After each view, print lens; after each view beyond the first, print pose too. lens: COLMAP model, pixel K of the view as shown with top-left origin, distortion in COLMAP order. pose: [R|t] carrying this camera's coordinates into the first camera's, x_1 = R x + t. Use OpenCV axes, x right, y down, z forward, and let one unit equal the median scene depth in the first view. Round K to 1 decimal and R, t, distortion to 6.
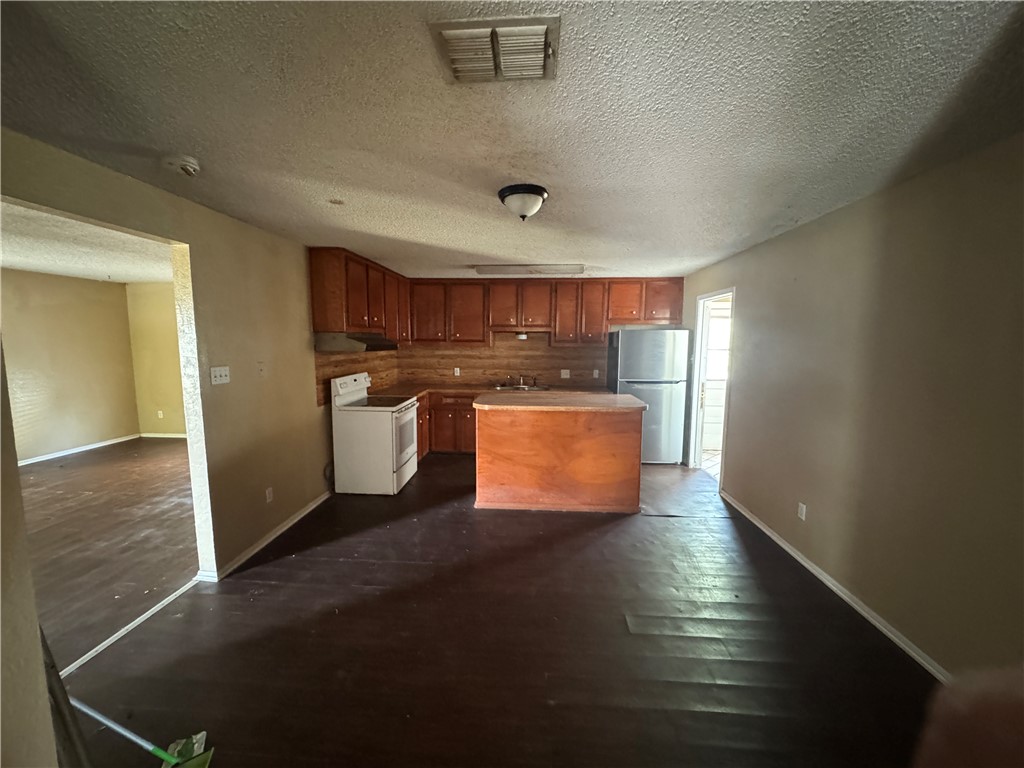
lens RADIAL K [[409.4, 0, 512.0], [0, 409.4, 384.0], [0, 0, 1]] dist [0.011571, -0.000020]
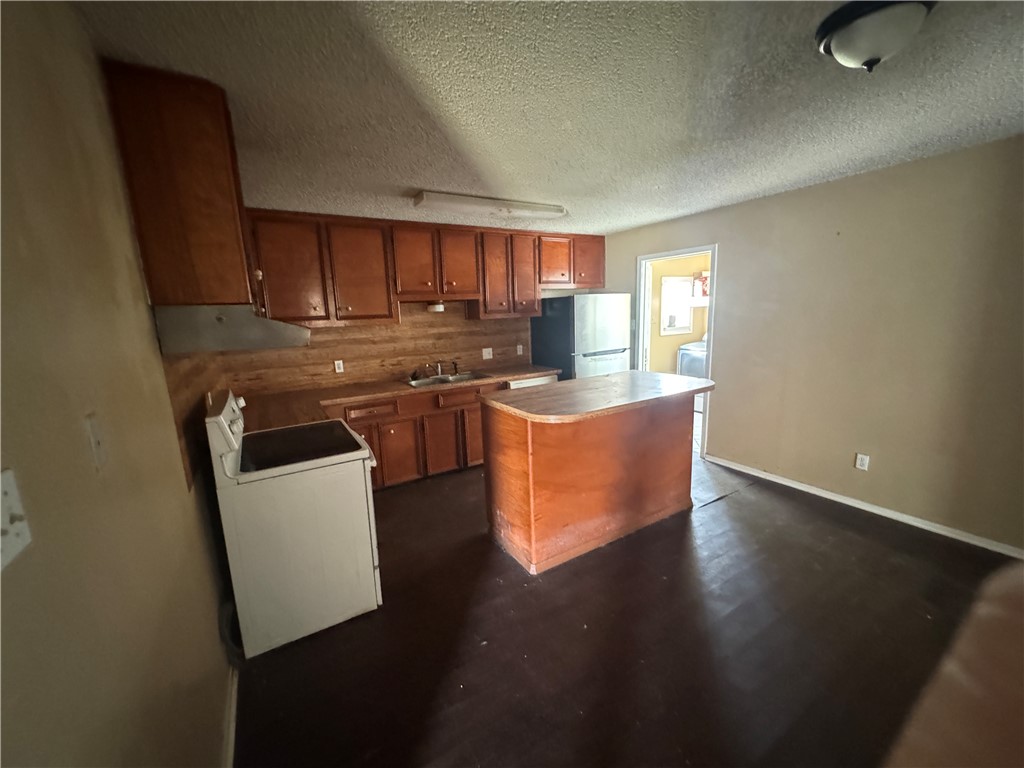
lens RADIAL K [[409.4, 0, 512.0], [0, 409.4, 384.0], [0, 0, 1]] dist [0.011571, -0.000020]
pose [[0.816260, -0.138866, 0.560746, -0.296959], [0.102556, 0.990093, 0.095903, -0.039508], [-0.568509, -0.020774, 0.822415, 0.338163]]
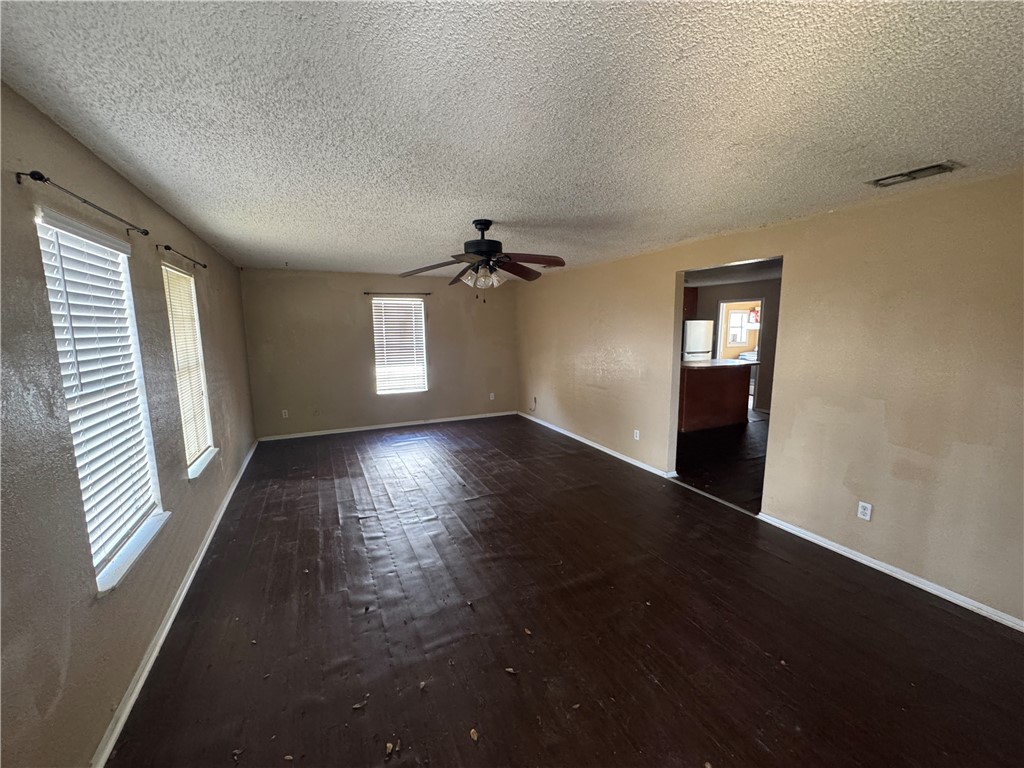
lens RADIAL K [[409.4, 0, 512.0], [0, 409.4, 384.0], [0, 0, 1]] dist [0.011571, -0.000020]
pose [[0.870062, -0.078661, 0.486626, -0.987214], [0.062626, 0.996826, 0.049160, -0.006948], [-0.488948, -0.012296, 0.872226, -0.056354]]
